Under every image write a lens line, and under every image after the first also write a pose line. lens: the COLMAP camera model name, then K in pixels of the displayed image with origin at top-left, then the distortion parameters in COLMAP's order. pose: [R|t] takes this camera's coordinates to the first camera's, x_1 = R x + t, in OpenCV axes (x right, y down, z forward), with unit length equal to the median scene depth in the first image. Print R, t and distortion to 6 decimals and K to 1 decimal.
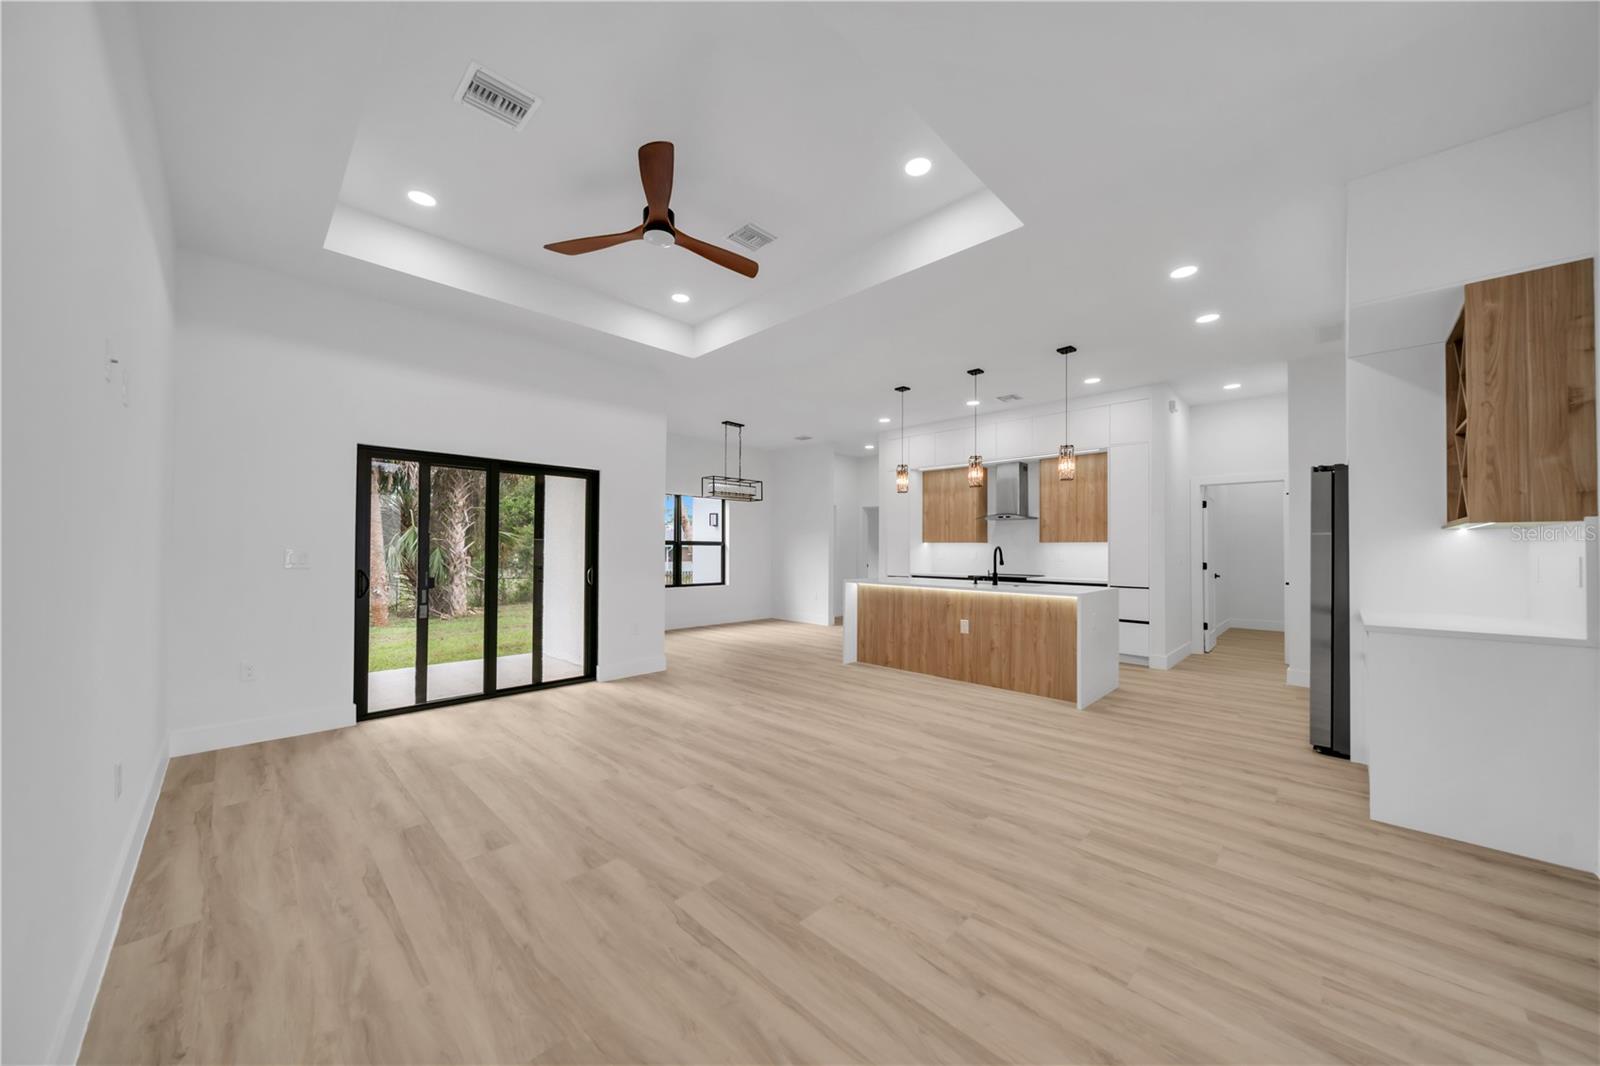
lens RADIAL K [[554.3, 0, 799.9], [0, 554.3, 540.4], [0, 0, 1]] dist [-0.000755, -0.000225]
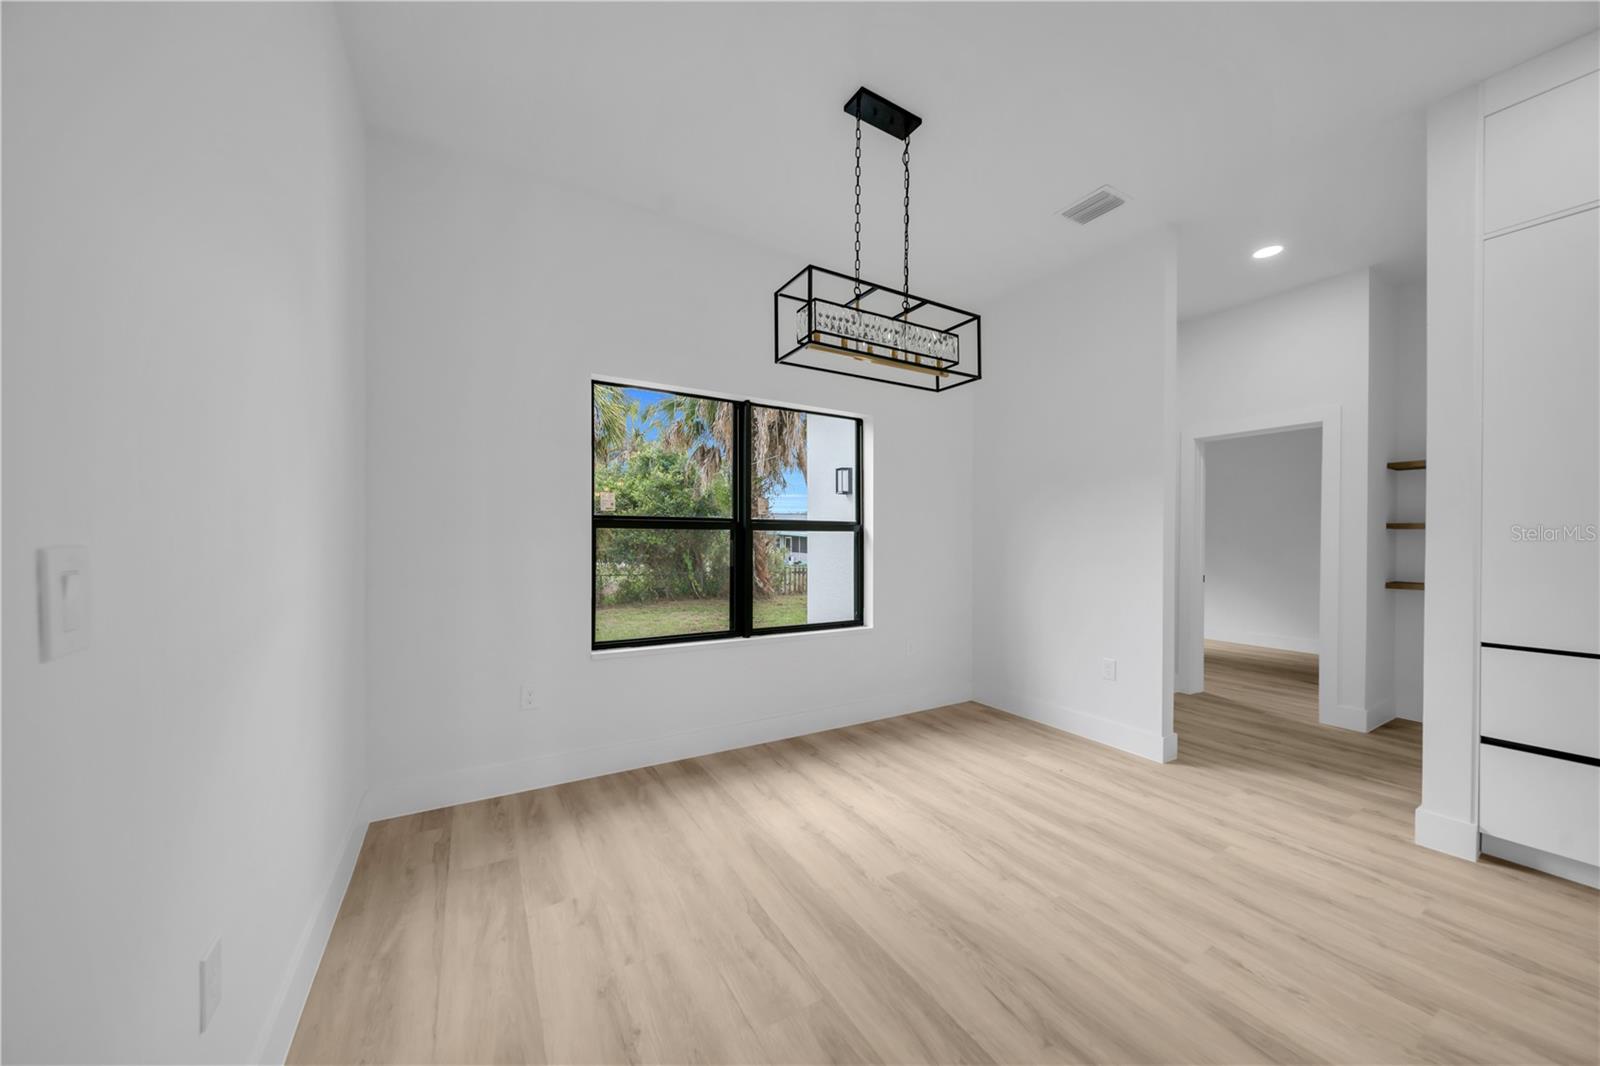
lens RADIAL K [[554.3, 0, 799.9], [0, 554.3, 540.4], [0, 0, 1]] dist [-0.000755, -0.000225]
pose [[0.965290, -0.001233, -0.261179, -0.147463], [0.006731, 0.999774, 0.020160, 0.014762], [0.261095, -0.021218, 0.965080, 1.191210]]
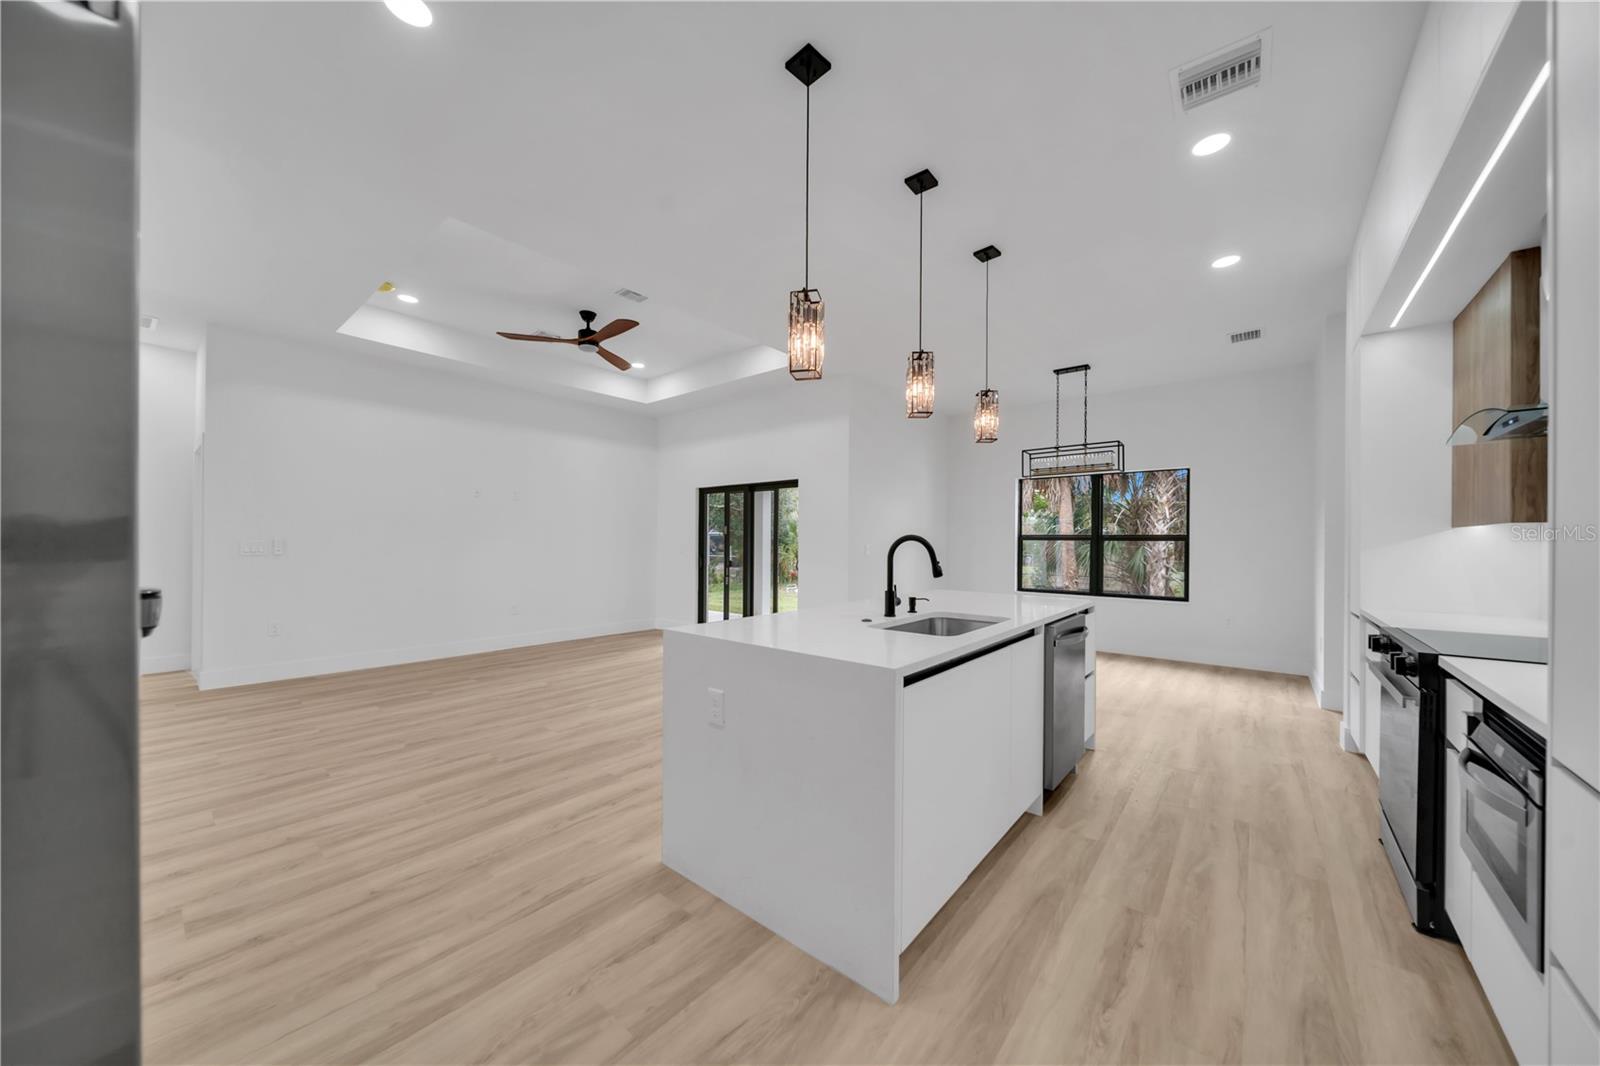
lens RADIAL K [[554.3, 0, 799.9], [0, 554.3, 540.4], [0, 0, 1]] dist [-0.000755, -0.000225]
pose [[0.077229, -0.010563, -0.996957, 0.947624], [0.009506, 0.999906, -0.009858, 0.021855], [0.996968, -0.008716, 0.077322, 1.013226]]
